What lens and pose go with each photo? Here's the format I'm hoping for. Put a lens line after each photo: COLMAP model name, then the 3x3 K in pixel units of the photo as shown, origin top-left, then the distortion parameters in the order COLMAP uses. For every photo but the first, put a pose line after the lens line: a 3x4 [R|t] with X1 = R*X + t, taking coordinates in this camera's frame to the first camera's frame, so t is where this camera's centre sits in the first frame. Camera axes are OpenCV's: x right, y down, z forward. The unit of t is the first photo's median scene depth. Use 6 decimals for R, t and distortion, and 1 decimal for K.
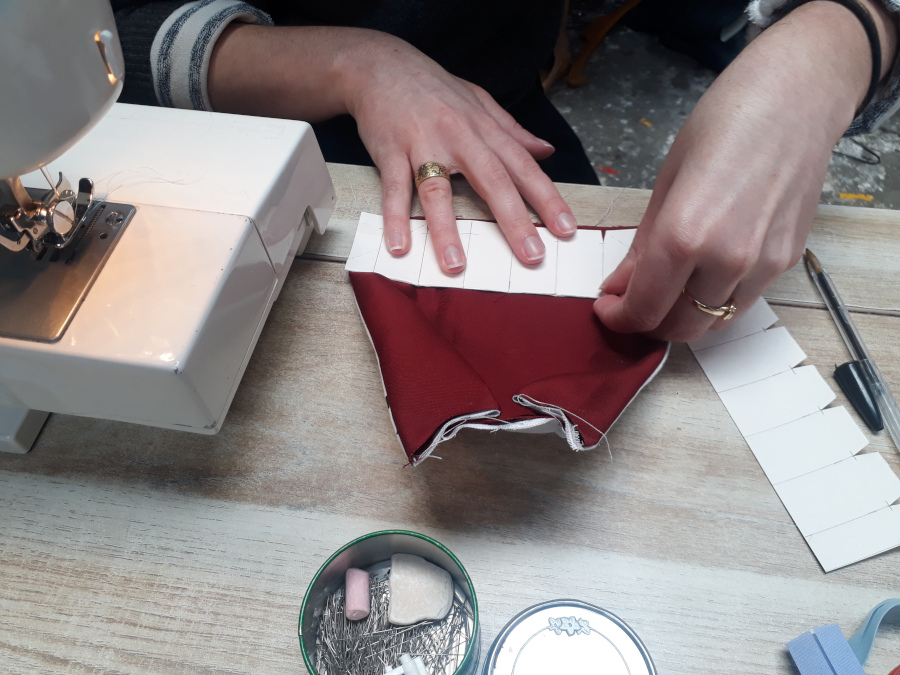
lens RADIAL K [[705.8, 0, 451.5], [0, 705.8, 336.8], [0, 0, 1]] dist [-0.001277, 0.001847]
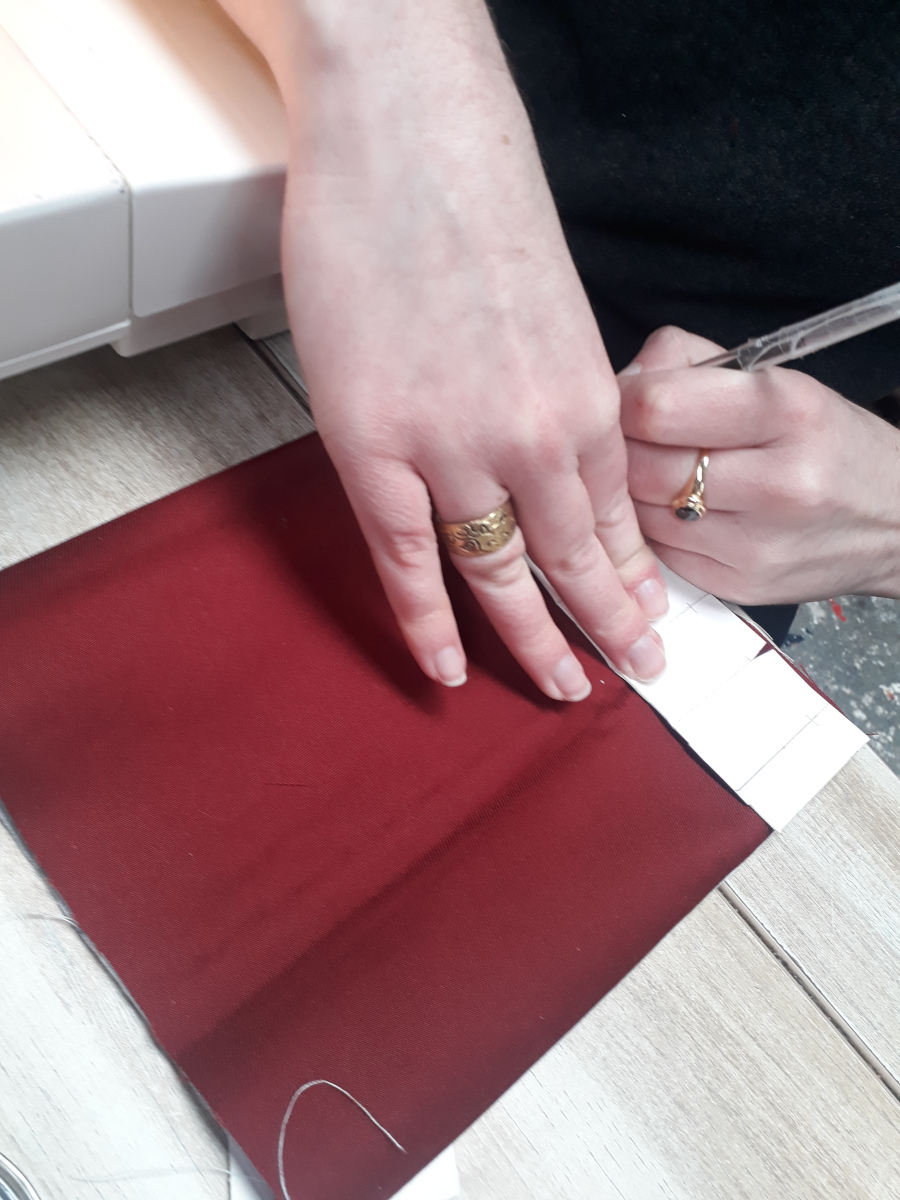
lens RADIAL K [[941.1, 0, 447.7], [0, 941.1, 600.4], [0, 0, 1]] dist [-0.001277, 0.001847]
pose [[0.726991, 0.680247, -0.093535, 0.117436], [-0.679801, 0.732221, 0.041501, -0.102308], [0.096719, 0.033414, 0.994751, 0.278729]]
